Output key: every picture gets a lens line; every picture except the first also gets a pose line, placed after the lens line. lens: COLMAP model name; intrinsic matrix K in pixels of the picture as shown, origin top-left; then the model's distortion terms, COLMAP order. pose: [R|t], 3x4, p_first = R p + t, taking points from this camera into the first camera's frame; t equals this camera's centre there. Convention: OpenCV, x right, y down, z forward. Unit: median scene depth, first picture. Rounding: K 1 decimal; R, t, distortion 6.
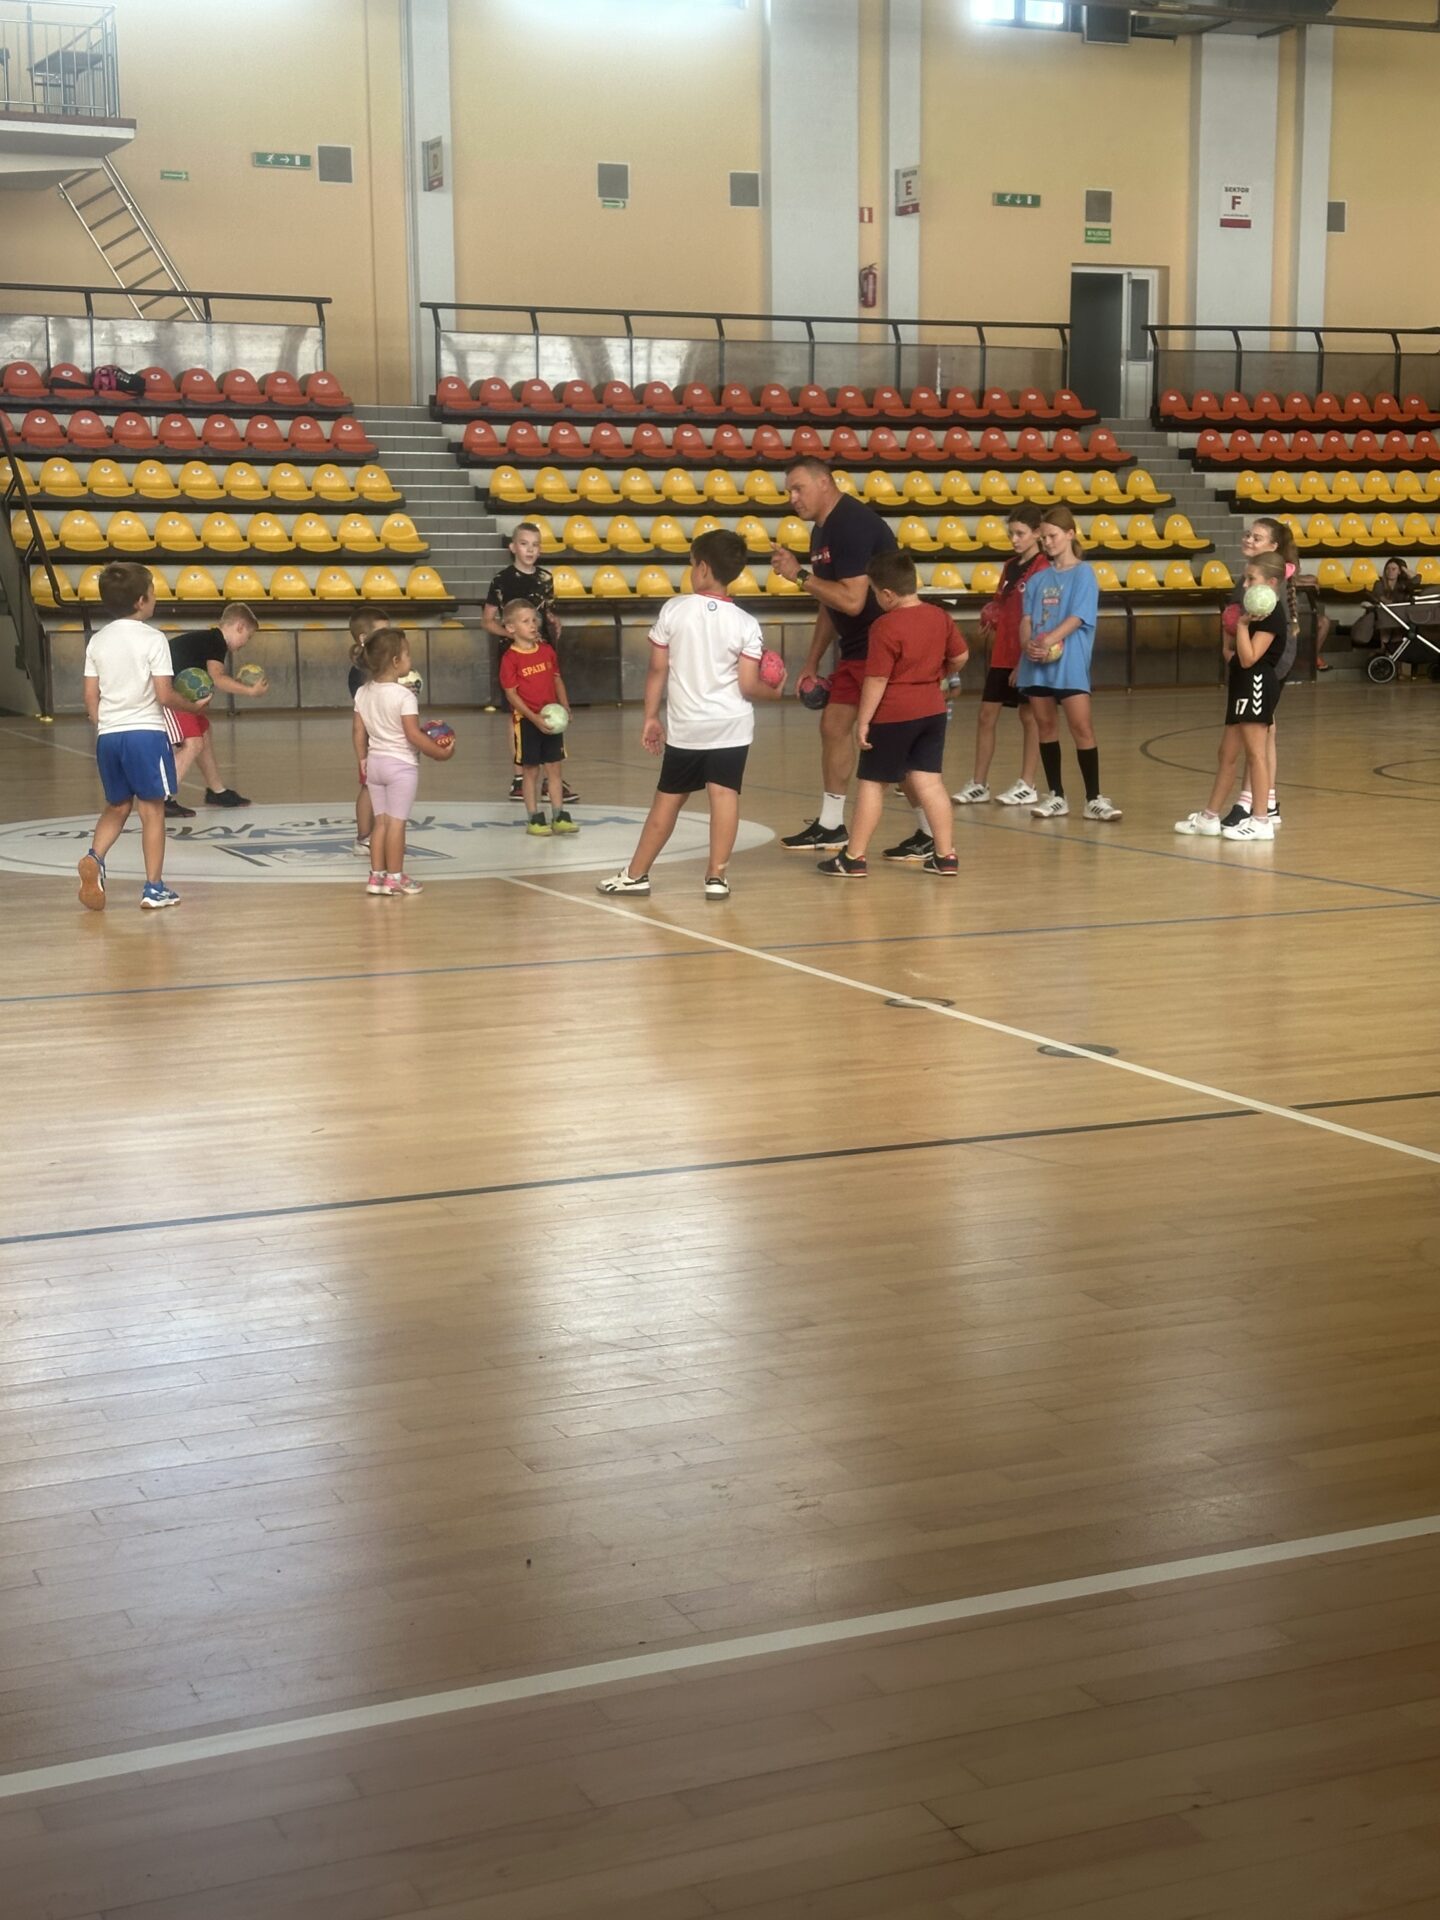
lens RADIAL K [[2582.1, 0, 717.3], [0, 2582.1, 972.8], [0, 0, 1]] dist [0.134064, 0.000000]
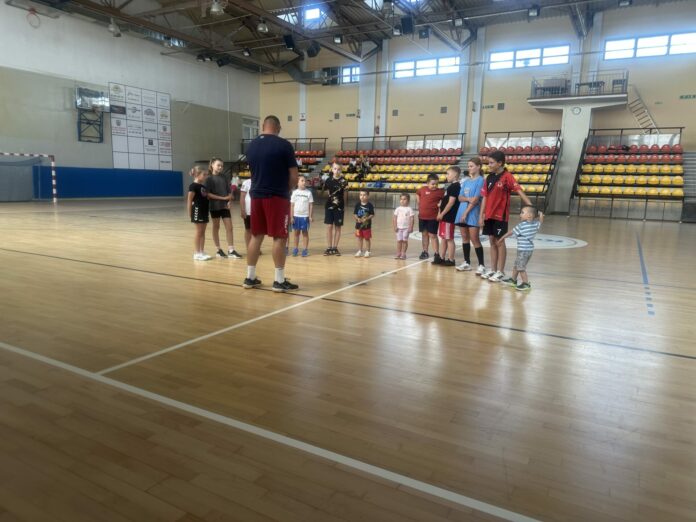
lens RADIAL K [[494.3, 0, 352.4], [0, 494.3, 262.0], [0, 0, 1]] dist [0.029667, -0.023466]
pose [[0.631402, 0.141498, -0.762437, 0.719939], [-0.143740, 0.987528, 0.064235, -0.050169], [0.762018, 0.069035, 0.643866, 0.291078]]
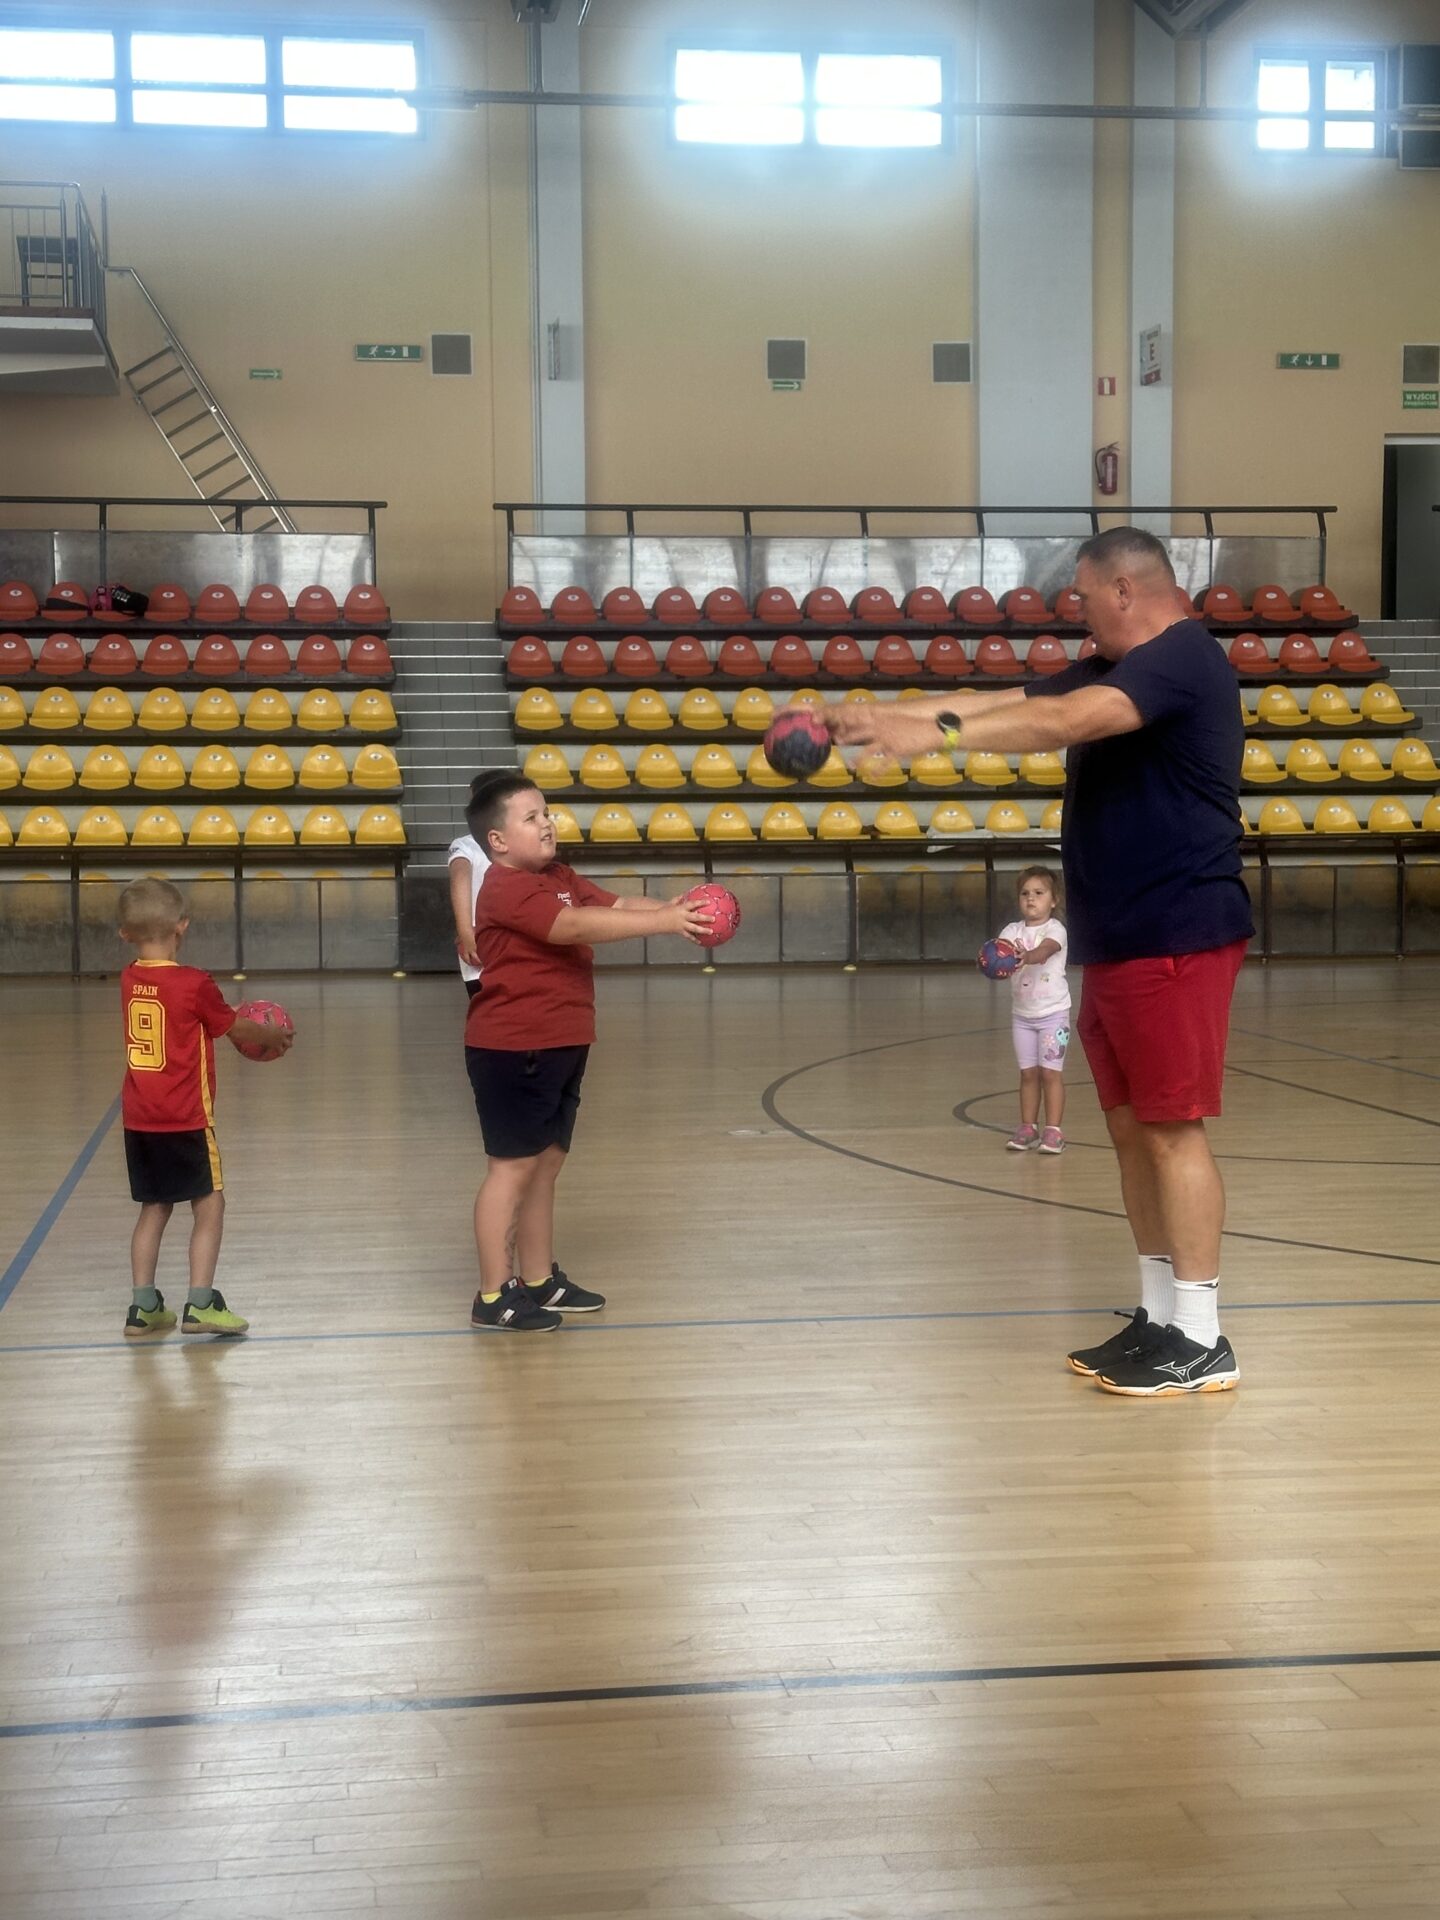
lens RADIAL K [[2974.0, 0, 714.7], [0, 2974.0, 959.7], [0, 0, 1]] dist [0.179043, 0.000000]
pose [[0.969846, 0.011304, -0.243454, 0.179610], [-0.035992, 0.994614, -0.097198, -0.012676], [0.241044, 0.103029, 0.965030, 0.073323]]
